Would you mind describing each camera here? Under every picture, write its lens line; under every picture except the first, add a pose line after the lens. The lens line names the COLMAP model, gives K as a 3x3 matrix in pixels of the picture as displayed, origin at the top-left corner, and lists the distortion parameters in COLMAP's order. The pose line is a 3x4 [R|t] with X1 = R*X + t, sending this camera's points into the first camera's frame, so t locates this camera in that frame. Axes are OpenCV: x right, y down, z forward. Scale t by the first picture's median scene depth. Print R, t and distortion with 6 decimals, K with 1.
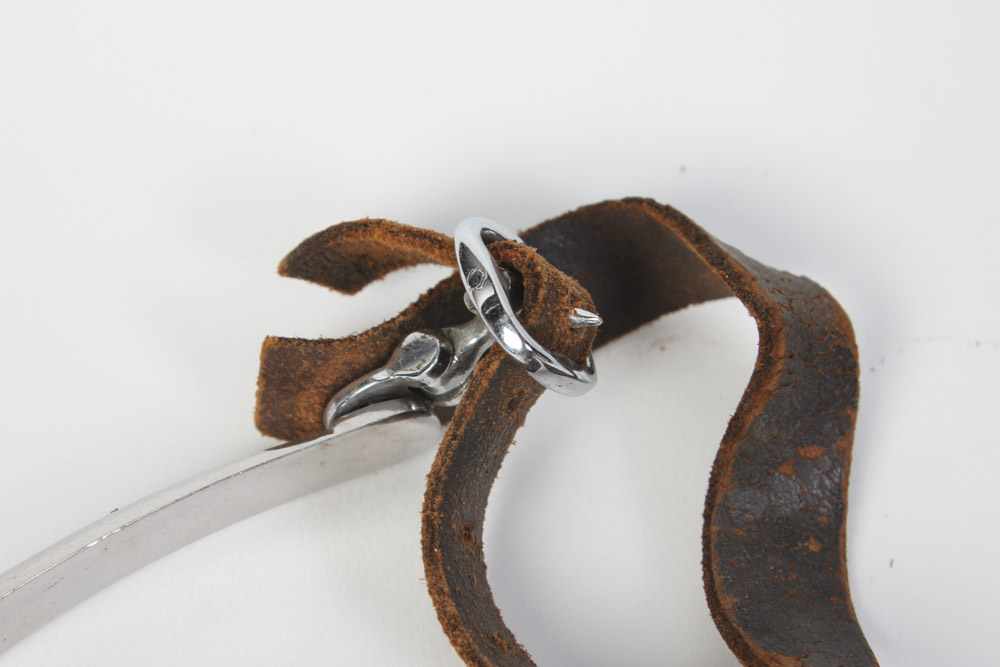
lens RADIAL K [[2531.4, 0, 500.0], [0, 2531.4, 333.5], [0, 0, 1]] dist [0.112386, 0.532005]
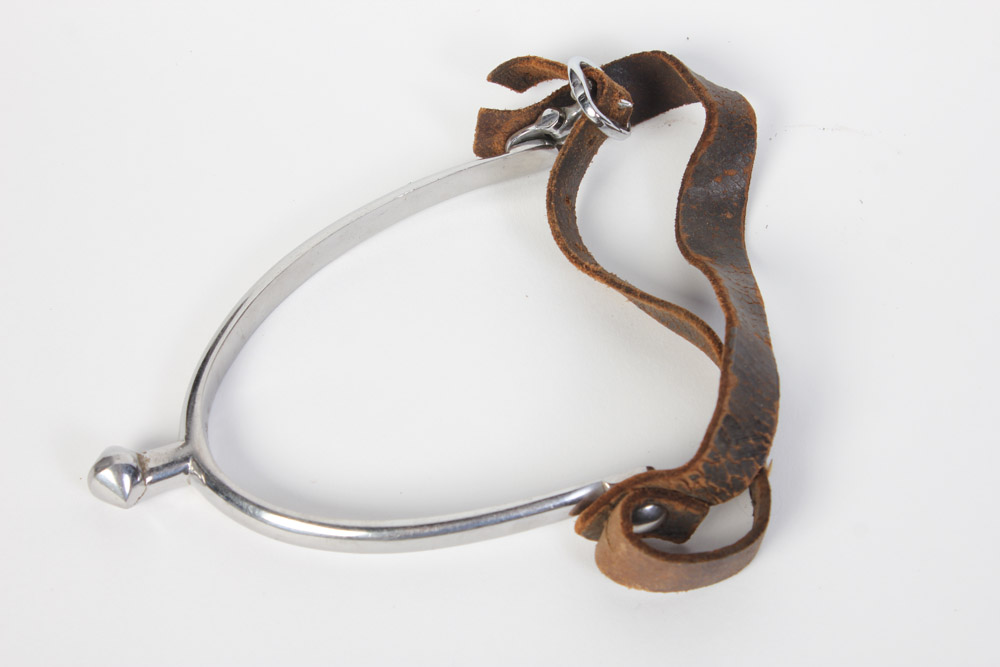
lens RADIAL K [[2531.4, 0, 500.0], [0, 2531.4, 333.5], [0, 0, 1]] dist [0.112386, 0.532005]
pose [[0.996295, 0.045280, -0.073115, 0.092883], [-0.041623, 0.997842, 0.050792, 0.083422], [0.075257, -0.047561, 0.996029, -1.182031]]
